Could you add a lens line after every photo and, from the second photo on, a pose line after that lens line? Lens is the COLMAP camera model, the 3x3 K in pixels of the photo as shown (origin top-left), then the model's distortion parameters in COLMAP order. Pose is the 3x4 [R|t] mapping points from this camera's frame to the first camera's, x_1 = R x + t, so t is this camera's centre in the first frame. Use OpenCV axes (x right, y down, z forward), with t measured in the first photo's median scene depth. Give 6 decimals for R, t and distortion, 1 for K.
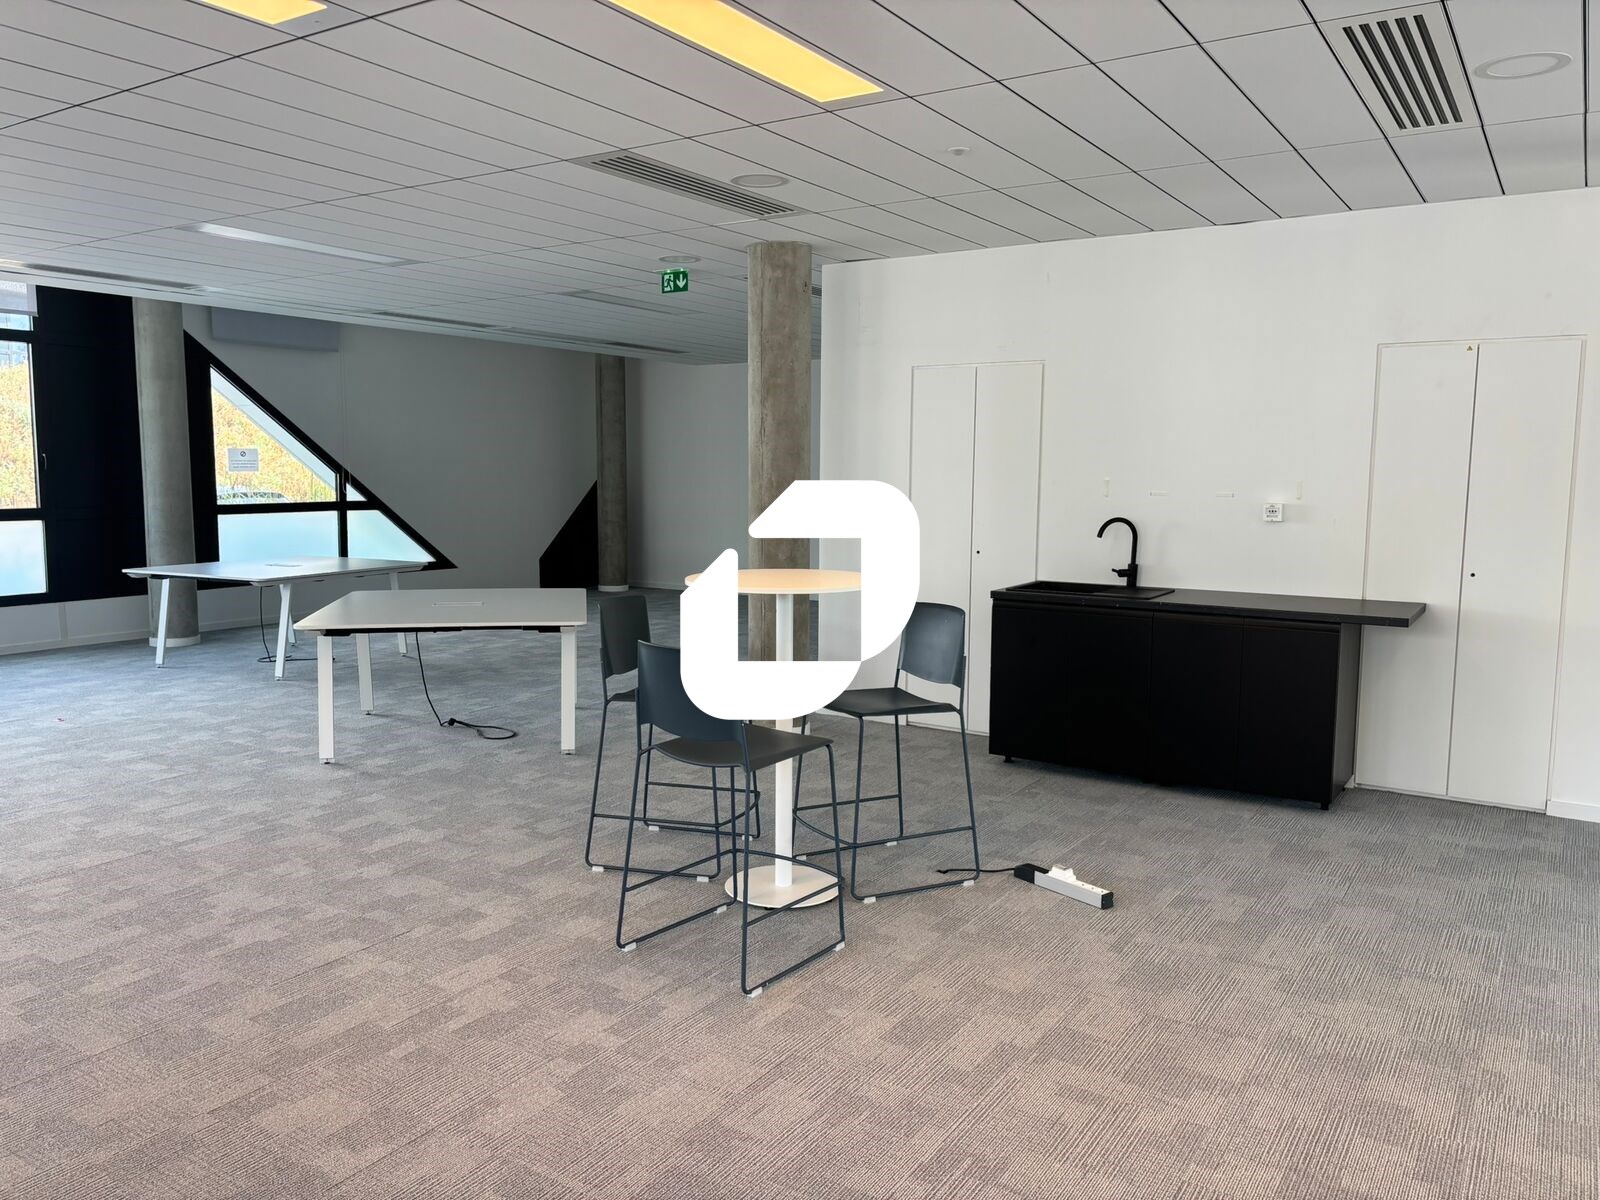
lens RADIAL K [[1199.0, 0, 794.7], [0, 1199.0, 597.8], [0, 0, 1]] dist [0.054465, -0.063109]
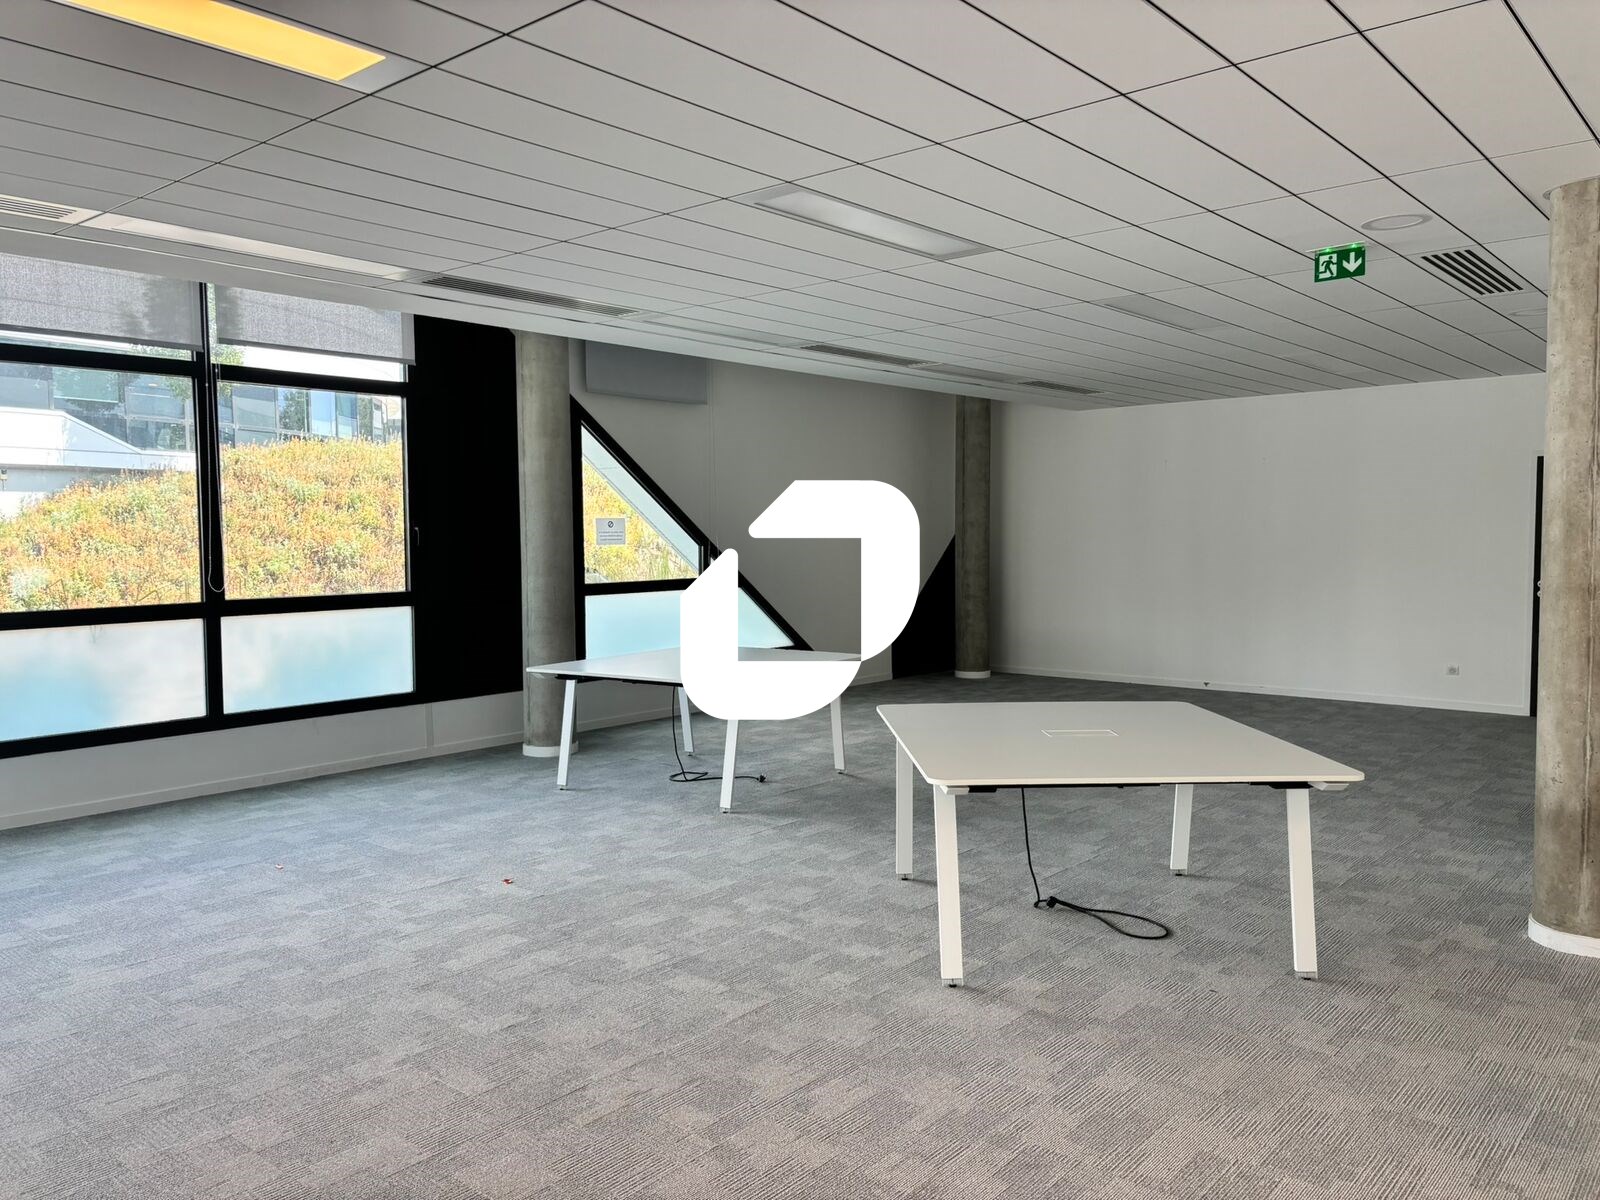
lens RADIAL K [[1199.0, 0, 794.7], [0, 1199.0, 597.8], [0, 0, 1]] dist [0.054465, -0.063109]
pose [[0.990698, -0.007565, -0.135868, -0.243210], [0.000156, 0.998516, -0.054461, -0.024042], [0.136078, 0.053934, 0.989229, 0.209432]]
